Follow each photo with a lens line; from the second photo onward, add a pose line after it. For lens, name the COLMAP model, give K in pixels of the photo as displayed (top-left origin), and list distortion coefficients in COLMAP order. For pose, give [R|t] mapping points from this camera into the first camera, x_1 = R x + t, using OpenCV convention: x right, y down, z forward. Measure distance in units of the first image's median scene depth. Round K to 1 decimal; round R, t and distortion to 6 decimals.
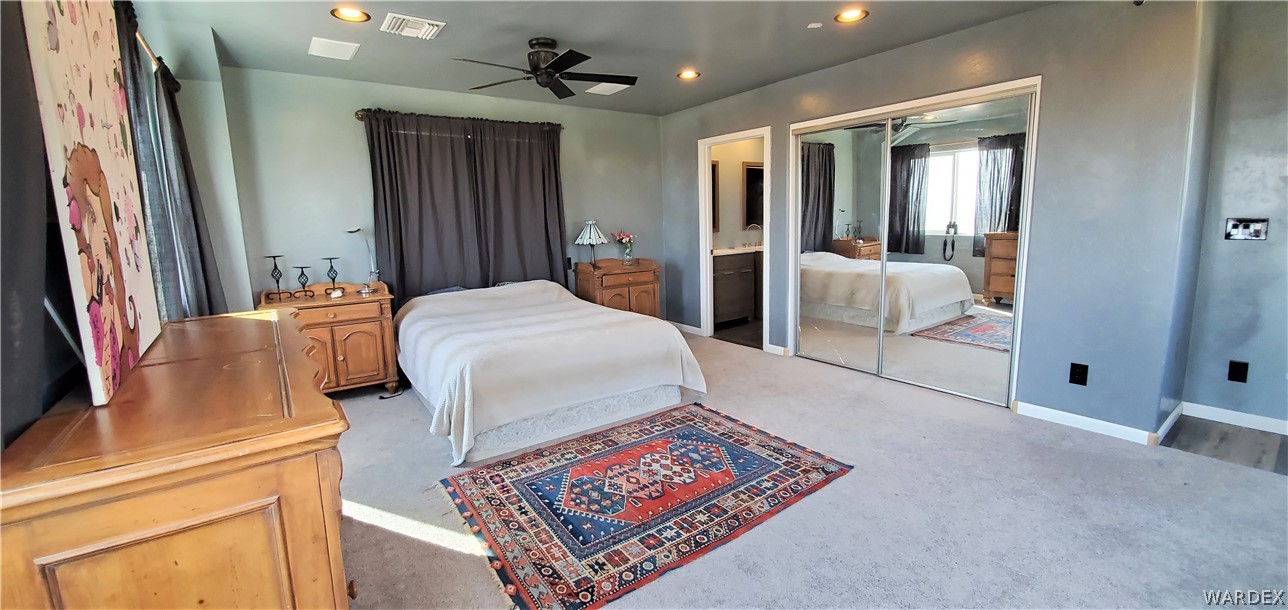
lens RADIAL K [[510.0, 0, 643.4], [0, 510.0, 292.4], [0, 0, 1]] dist [0.010746, -0.016814]
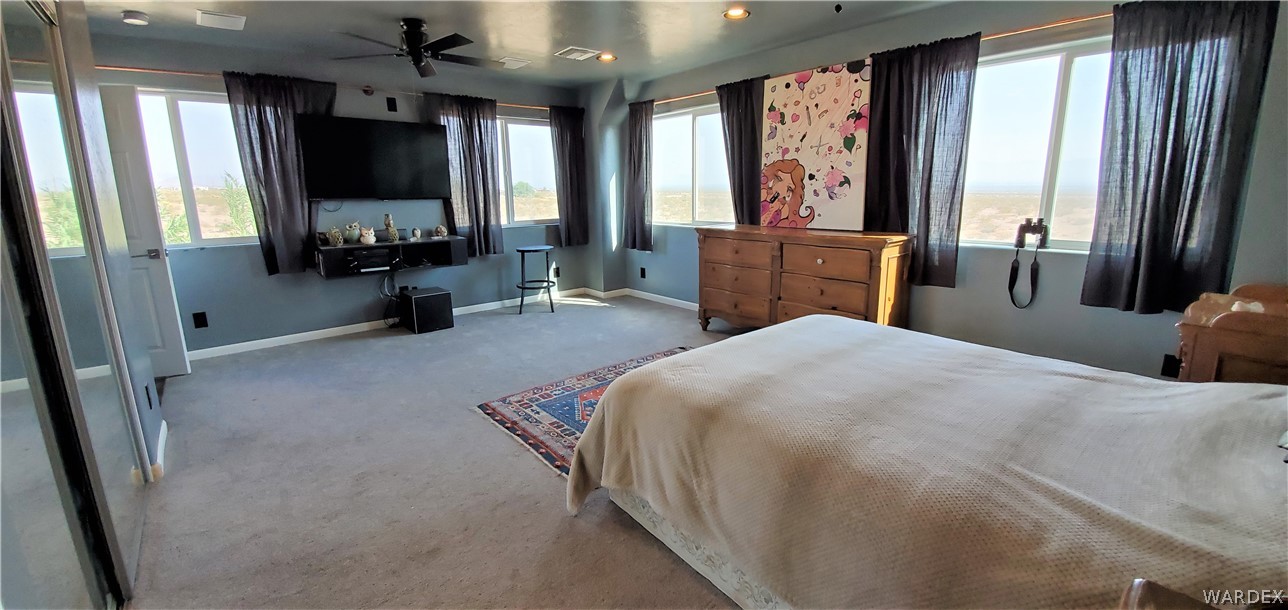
lens RADIAL K [[510.0, 0, 643.4], [0, 510.0, 292.4], [0, 0, 1]] dist [0.010746, -0.016814]
pose [[-0.996301, 0.056985, -0.064323, 0.071598], [0.031562, 0.938850, 0.342878, -0.256324], [0.079928, 0.339579, -0.937175, 1.748911]]
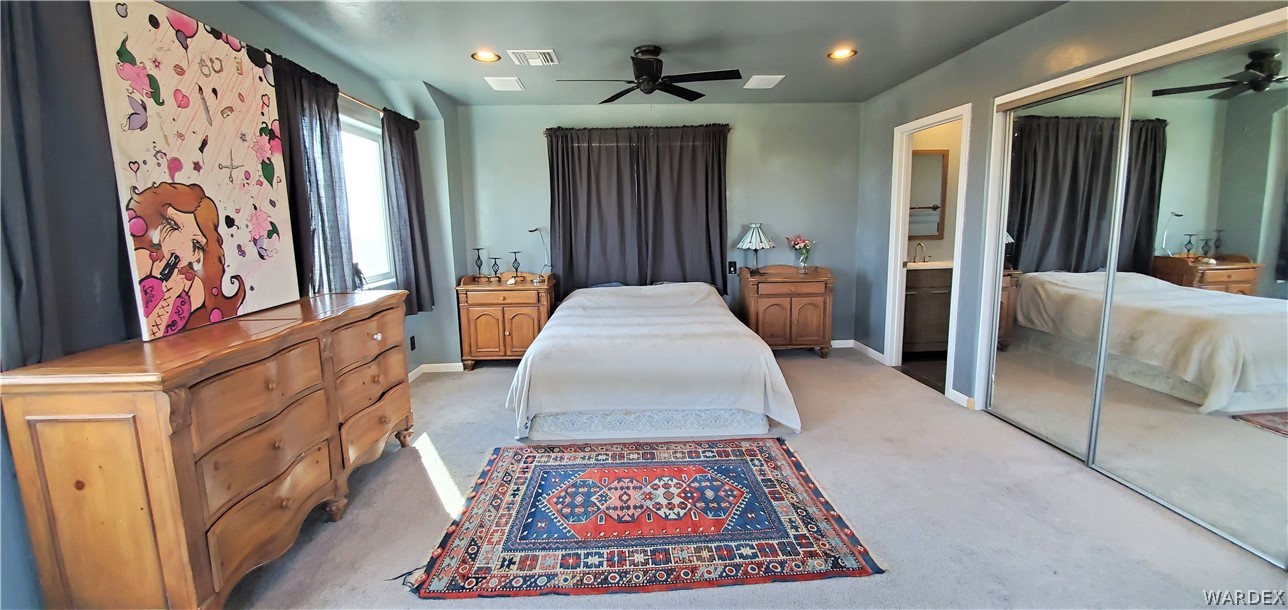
lens RADIAL K [[510.0, 0, 643.4], [0, 510.0, 292.4], [0, 0, 1]] dist [0.010746, -0.016814]
pose [[0.838321, 0.088518, -0.537943, 0.410022], [-0.085138, 0.995881, 0.031195, -0.043898], [0.538488, 0.019648, 0.842404, 0.161674]]
